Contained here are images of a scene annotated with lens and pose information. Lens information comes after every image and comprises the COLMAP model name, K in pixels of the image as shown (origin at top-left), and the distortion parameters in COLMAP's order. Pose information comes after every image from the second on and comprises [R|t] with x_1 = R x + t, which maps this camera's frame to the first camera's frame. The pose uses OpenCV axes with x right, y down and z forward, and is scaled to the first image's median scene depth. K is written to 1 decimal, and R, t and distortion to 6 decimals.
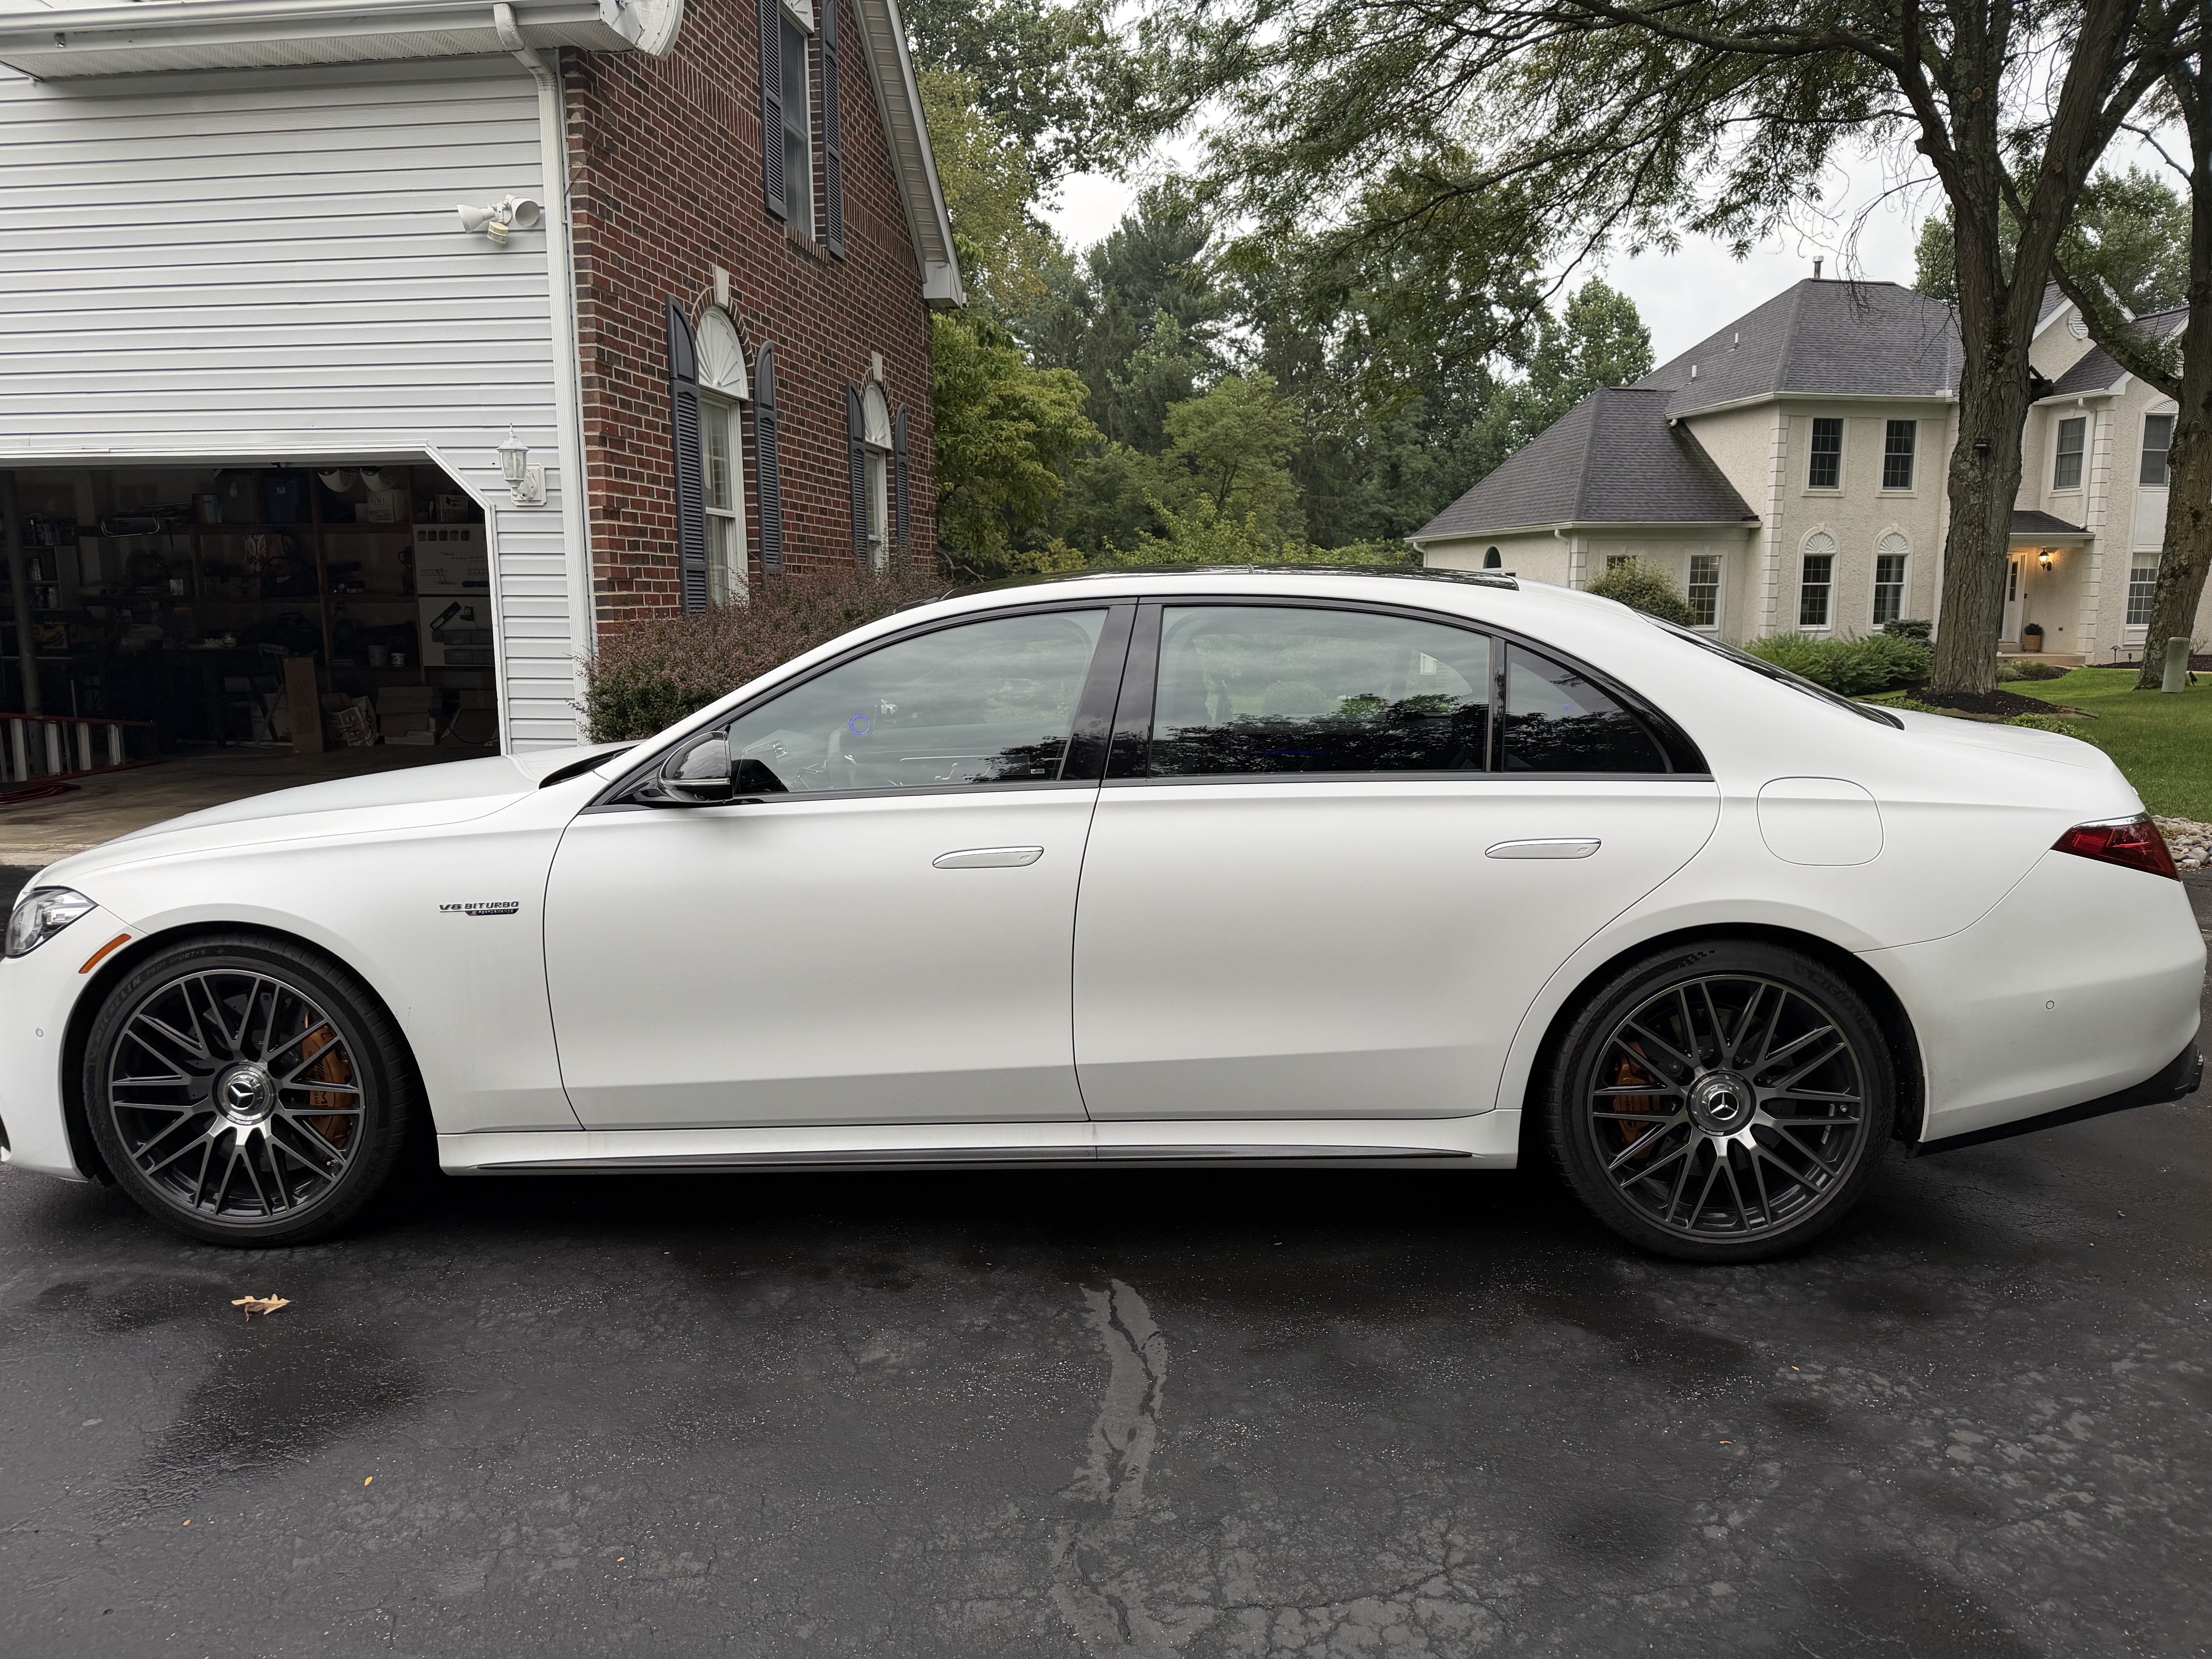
lens RADIAL K [[1571.6, 0, 1111.1], [0, 1571.6, 868.6], [0, 0, 1]] dist [0.063855, -0.101102]
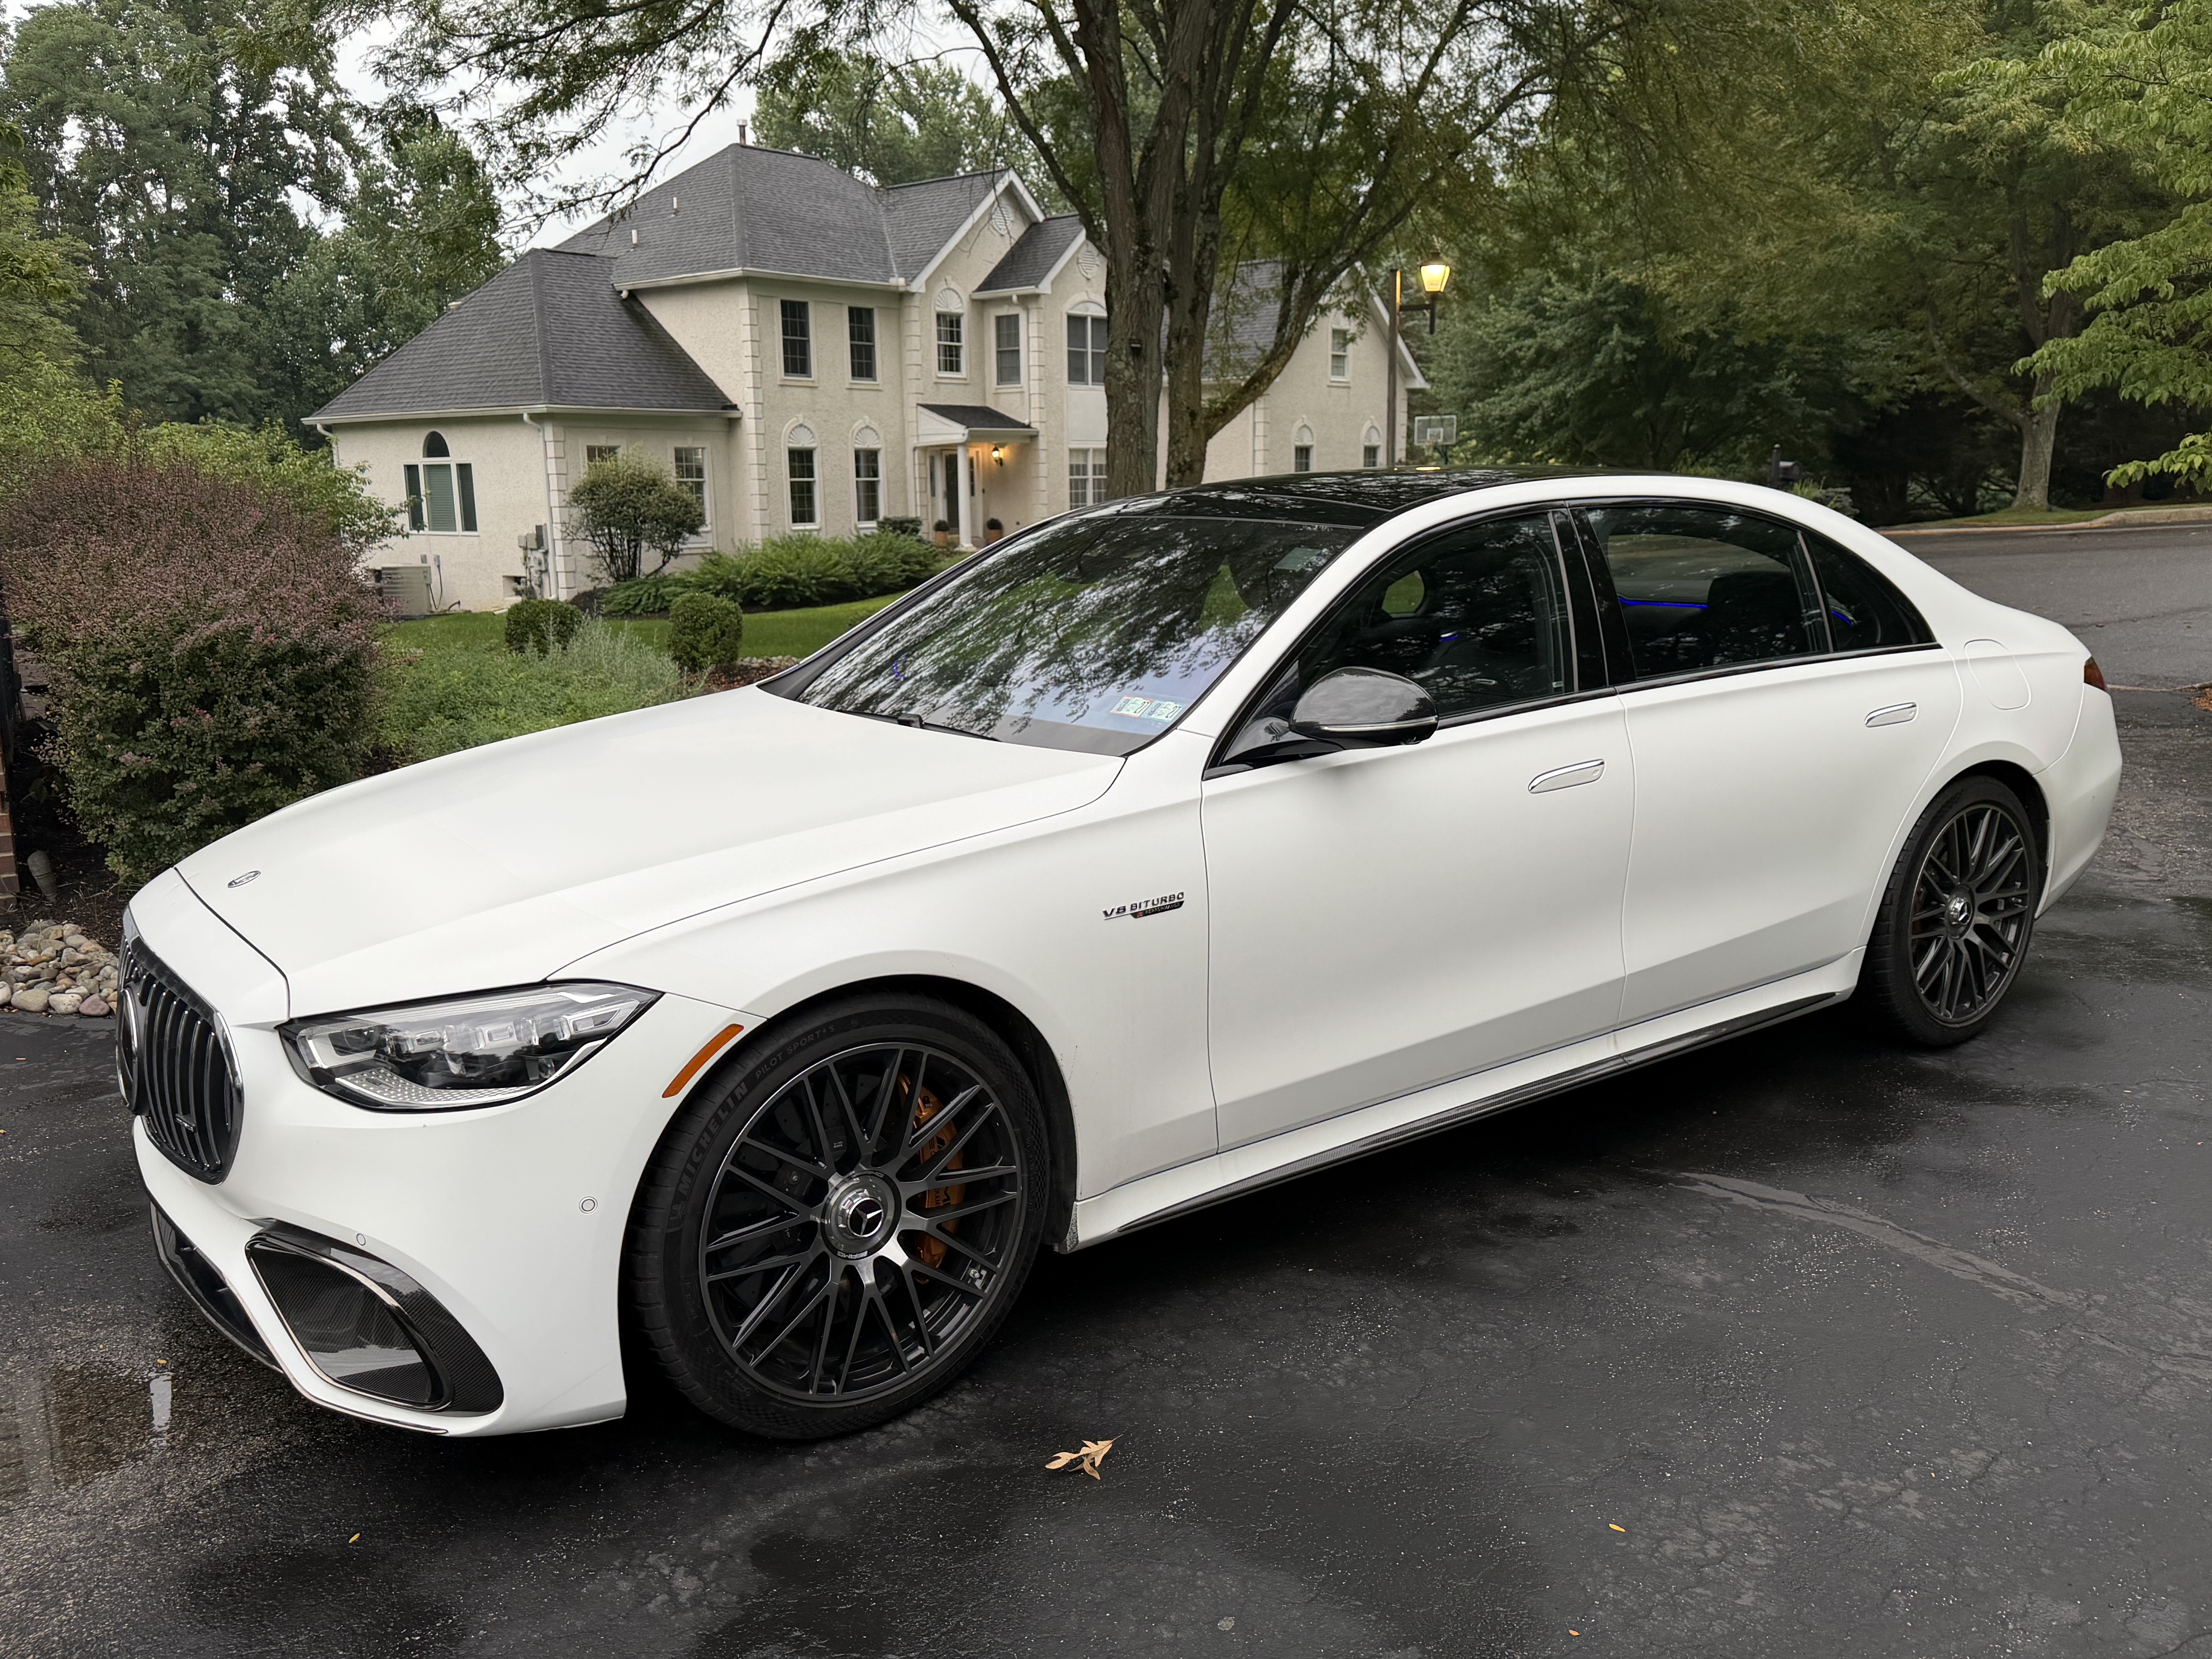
lens RADIAL K [[1818.1, 0, 1097.8], [0, 1818.1, 881.2], [0, 0, 1]] dist [0.106344, -0.224619]
pose [[0.777312, -0.139038, 0.613558, -0.122807], [0.115026, 0.990242, 0.078672, -0.007942], [-0.618510, 0.009423, 0.785721, 0.036241]]
